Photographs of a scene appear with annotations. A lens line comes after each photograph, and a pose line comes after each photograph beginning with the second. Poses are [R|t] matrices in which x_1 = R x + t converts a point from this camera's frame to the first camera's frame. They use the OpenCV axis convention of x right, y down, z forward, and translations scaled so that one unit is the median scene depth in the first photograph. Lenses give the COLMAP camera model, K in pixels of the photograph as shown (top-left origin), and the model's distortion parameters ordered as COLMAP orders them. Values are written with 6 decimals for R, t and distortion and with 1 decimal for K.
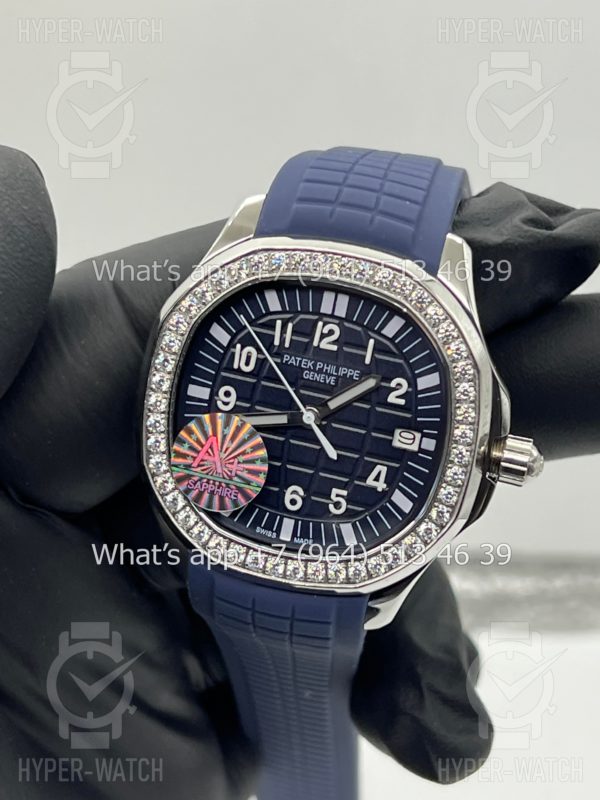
lens RADIAL K [[1940.2, 0, 289.5], [0, 1940.2, 371.8], [0, 0, 1]] dist [0.147390, 0.000000]
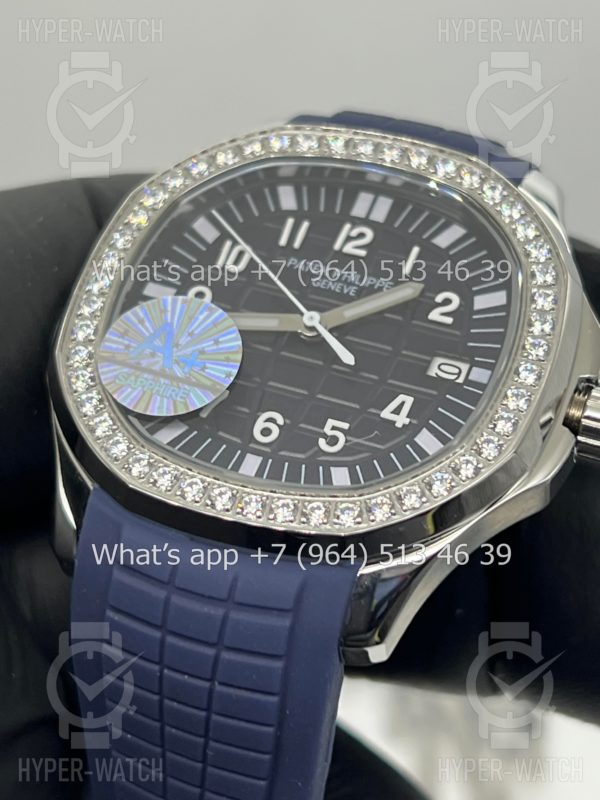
lens RADIAL K [[1940.2, 0, 303.3], [0, 1940.2, 401.9], [0, 0, 1]] dist [0.147390, 0.000000]
pose [[0.984361, 0.170907, -0.042720, 0.041224], [-0.160386, 0.769133, -0.618636, 0.469549], [-0.072872, 0.615813, 0.784515, 0.477647]]
